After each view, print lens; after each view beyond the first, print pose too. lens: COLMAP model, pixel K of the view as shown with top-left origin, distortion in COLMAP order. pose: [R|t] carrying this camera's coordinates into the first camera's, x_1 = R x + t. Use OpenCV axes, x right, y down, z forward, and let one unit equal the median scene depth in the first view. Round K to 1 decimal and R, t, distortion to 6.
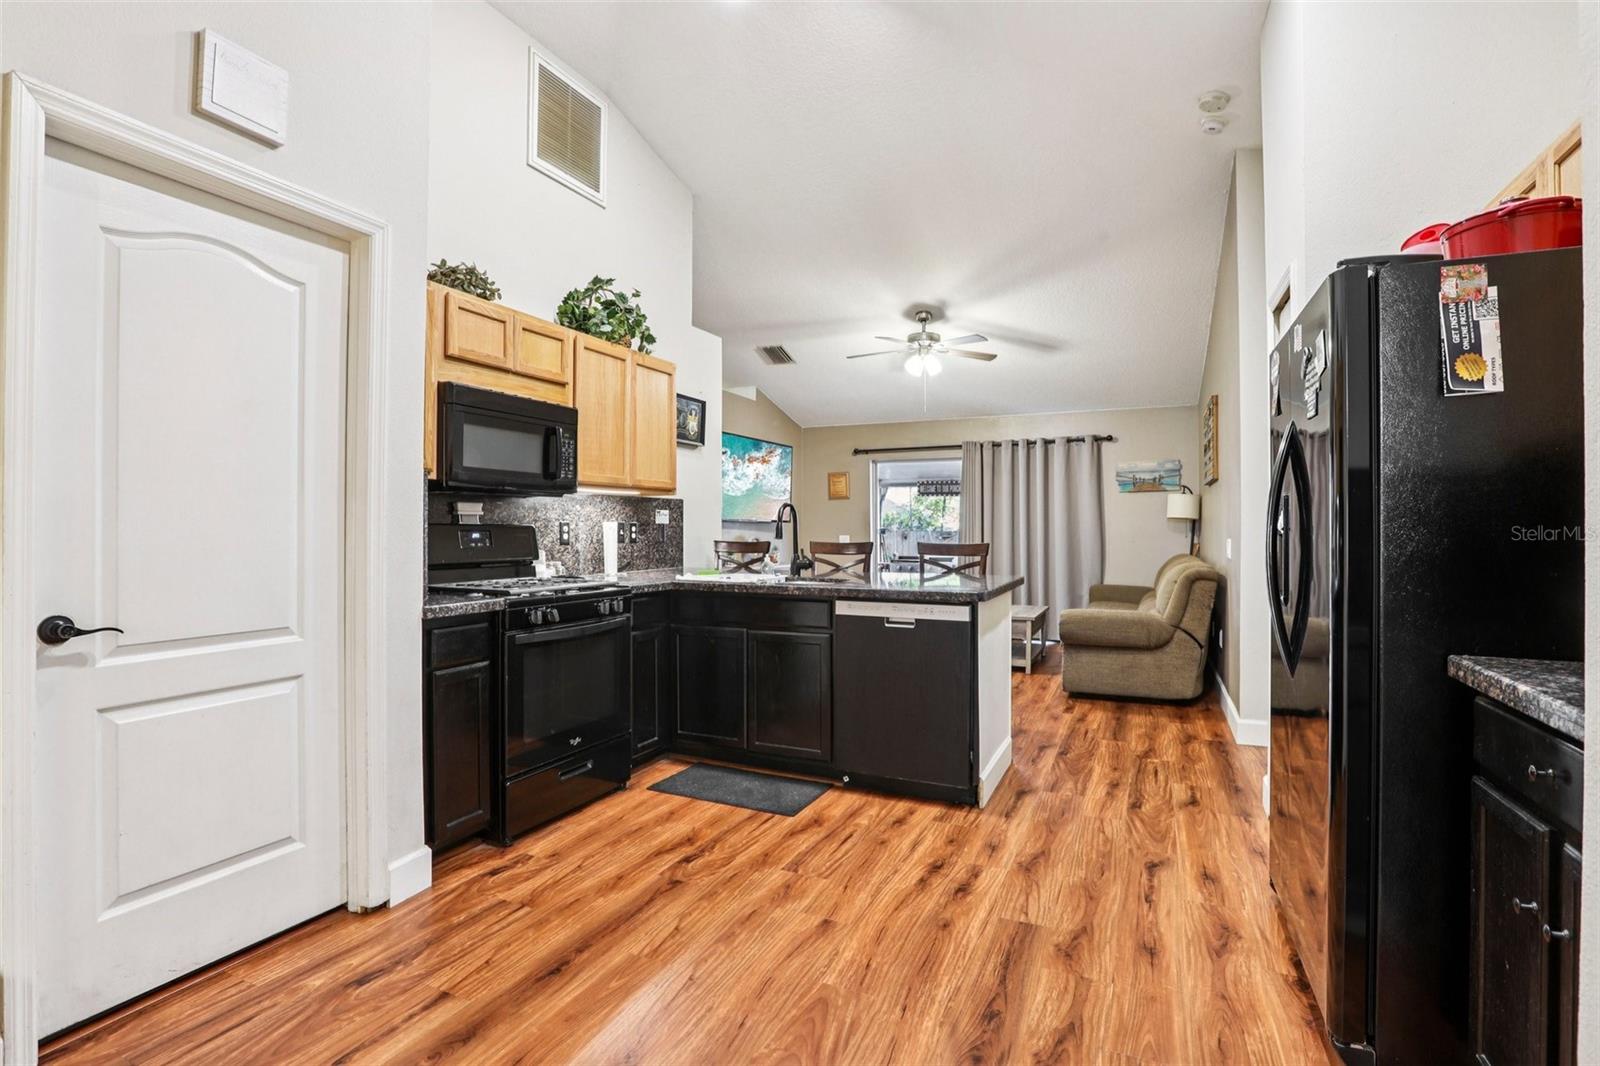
lens RADIAL K [[767.1, 0, 790.5], [0, 767.1, 525.1], [0, 0, 1]] dist [-0.070292, 0.024803]
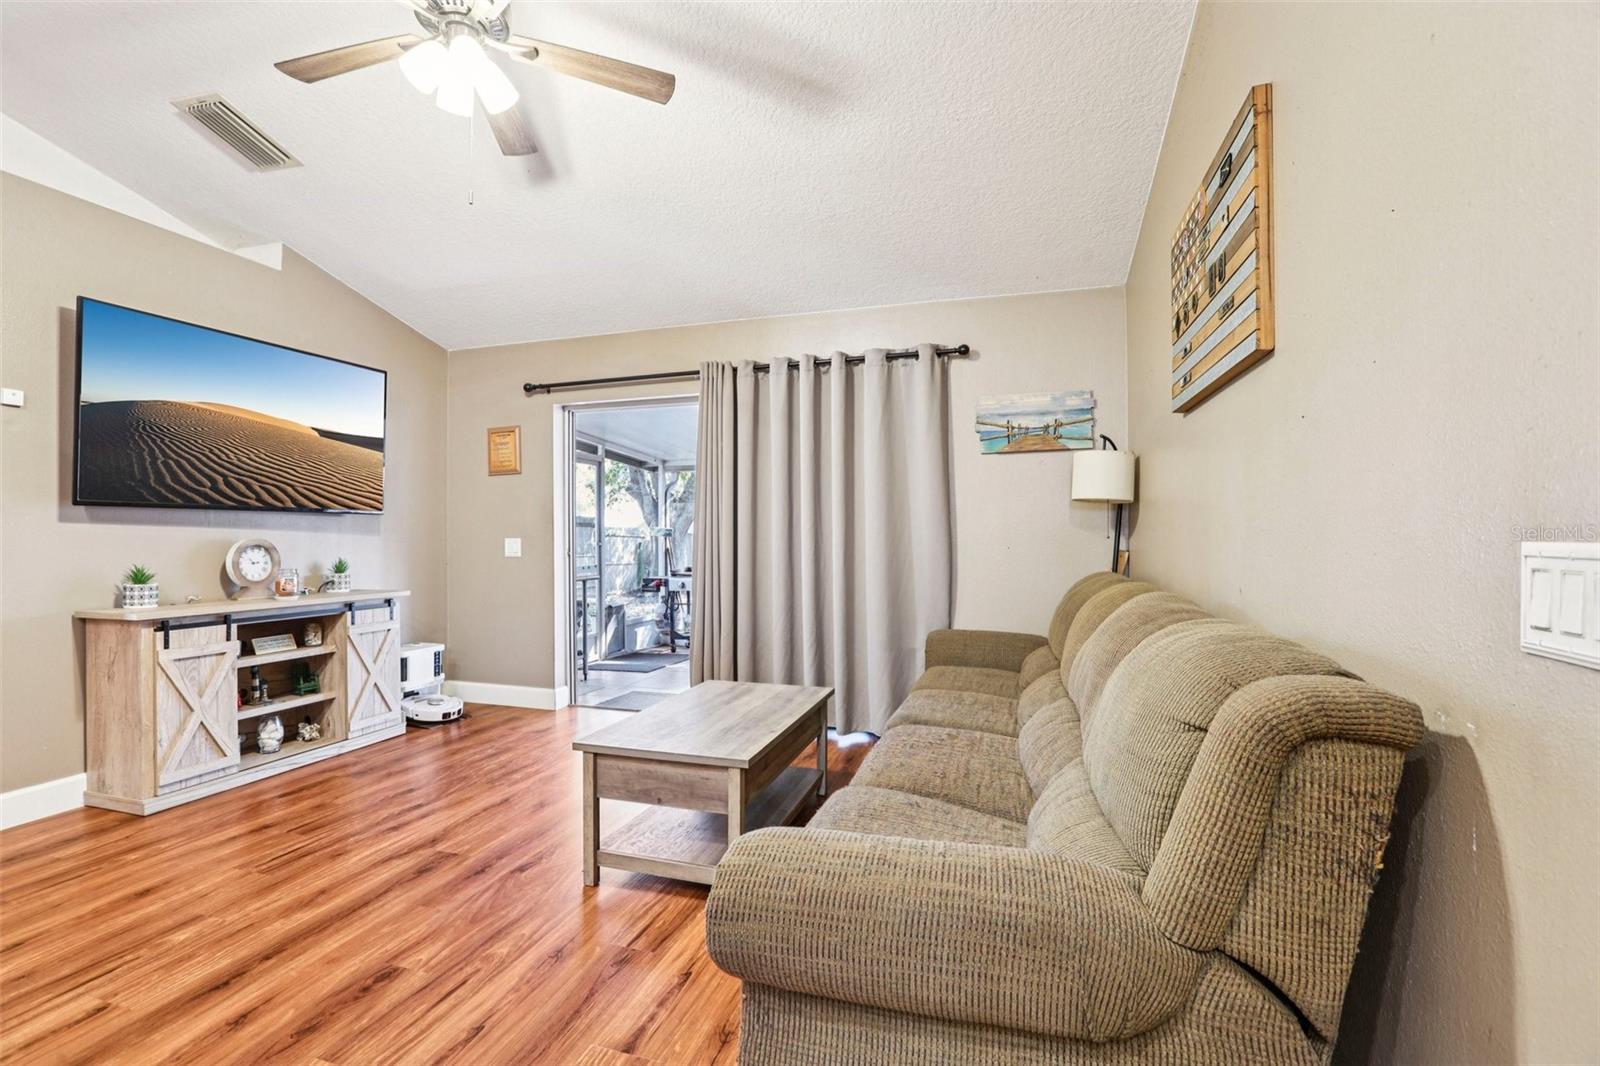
lens RADIAL K [[720.8, 0, 793.4], [0, 720.8, 537.5], [0, 0, 1]] dist [-0.047954, 0.013866]
pose [[0.990325, -0.004304, 0.138702, 0.524768], [0.002923, 0.999944, 0.010162, 0.020722], [-0.138737, -0.009658, 0.990282, 1.168967]]
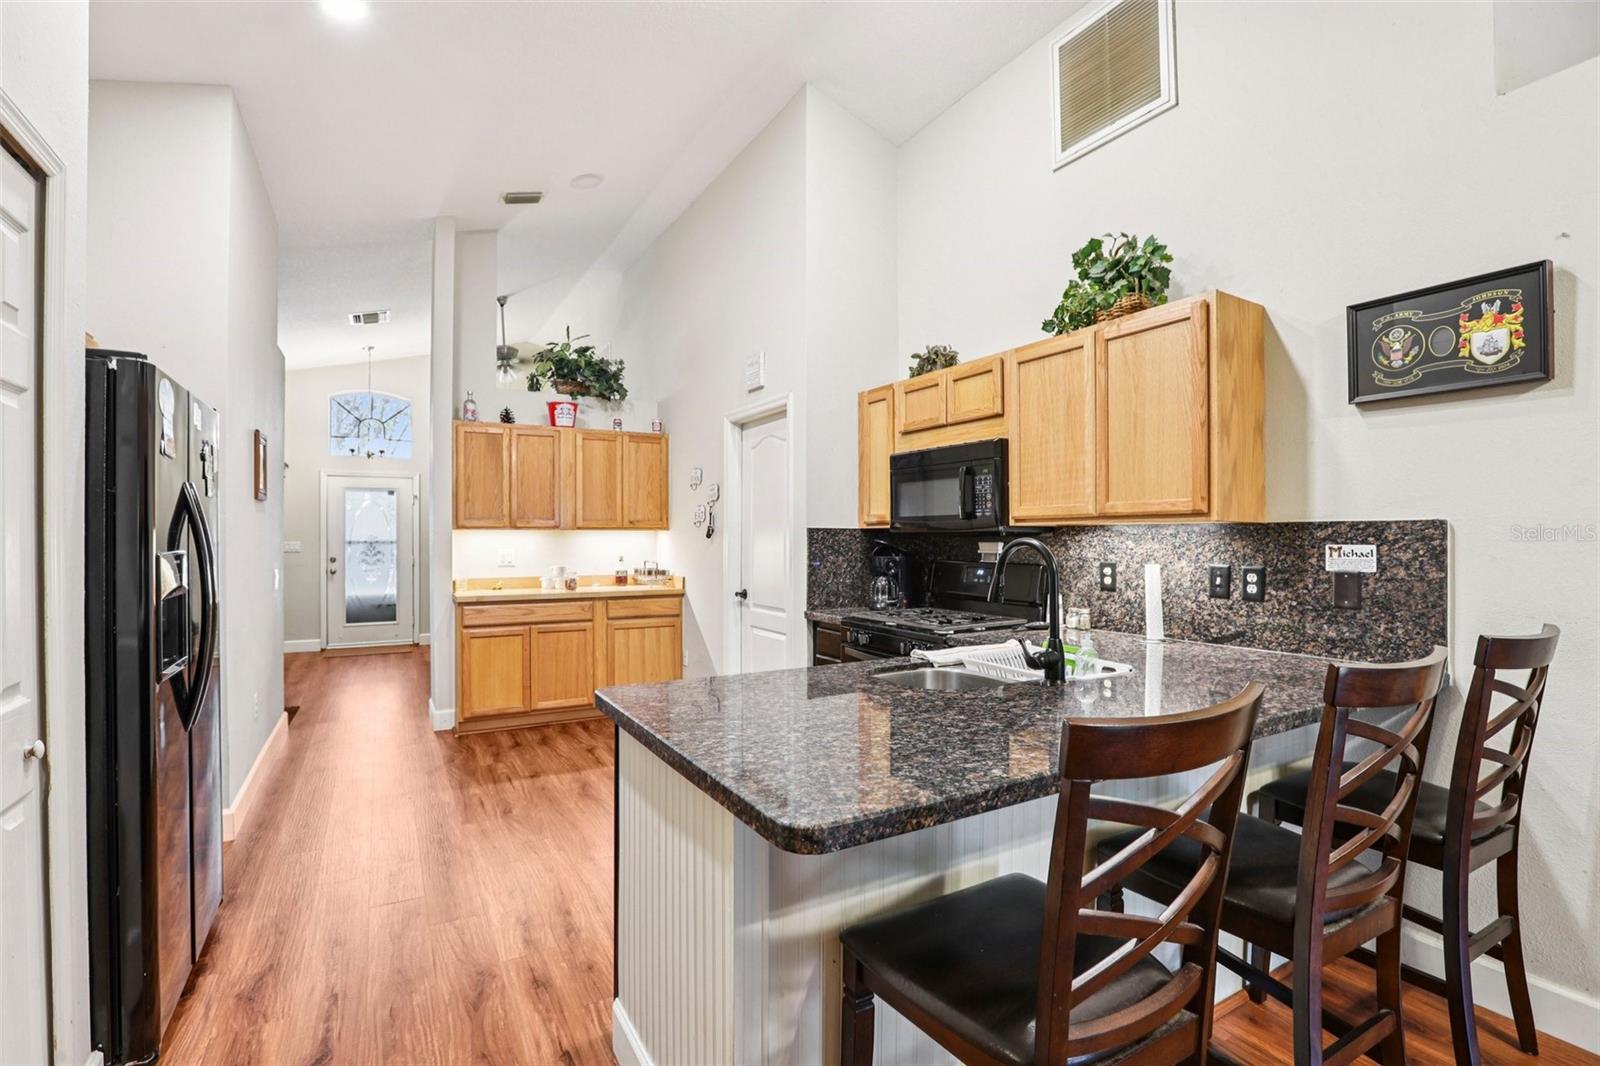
lens RADIAL K [[727.2, 0, 793.0], [0, 727.2, 533.6], [0, 0, 1]] dist [-0.076404, 0.046041]
pose [[-0.573987, -0.003426, -0.818857, 0.587473], [0.003936, 0.999968, -0.006942, -0.034999], [0.818855, -0.007207, -0.573956, 1.332709]]
